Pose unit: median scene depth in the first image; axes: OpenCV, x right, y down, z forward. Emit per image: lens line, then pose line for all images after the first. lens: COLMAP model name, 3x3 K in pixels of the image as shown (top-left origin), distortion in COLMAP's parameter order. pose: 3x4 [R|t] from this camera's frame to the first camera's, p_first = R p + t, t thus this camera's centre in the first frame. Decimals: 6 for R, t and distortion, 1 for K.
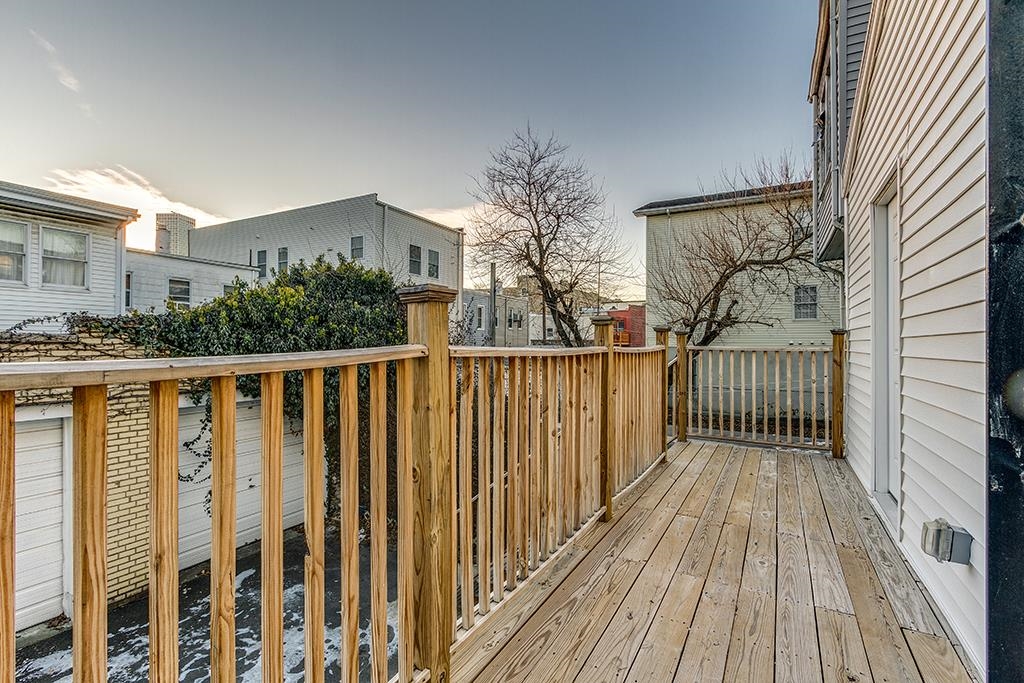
lens RADIAL K [[469.9, 0, 512.0], [0, 469.9, 341.5], [0, 0, 1]] dist [0.000581, 0.000017]
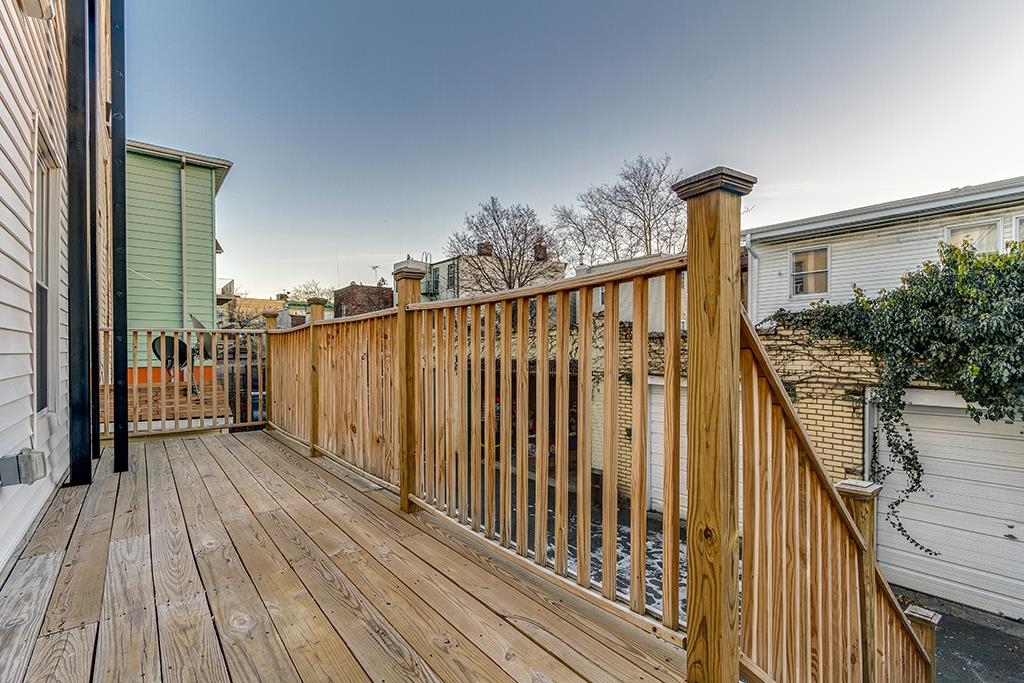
lens RADIAL K [[469.9, 0, 512.0], [0, 469.9, 341.5], [0, 0, 1]] dist [0.000581, 0.000017]
pose [[-0.371171, -0.024148, -0.928251, 0.593922], [0.003566, 0.999617, -0.027430, 0.063557], [0.928558, -0.013491, -0.370943, 0.960728]]
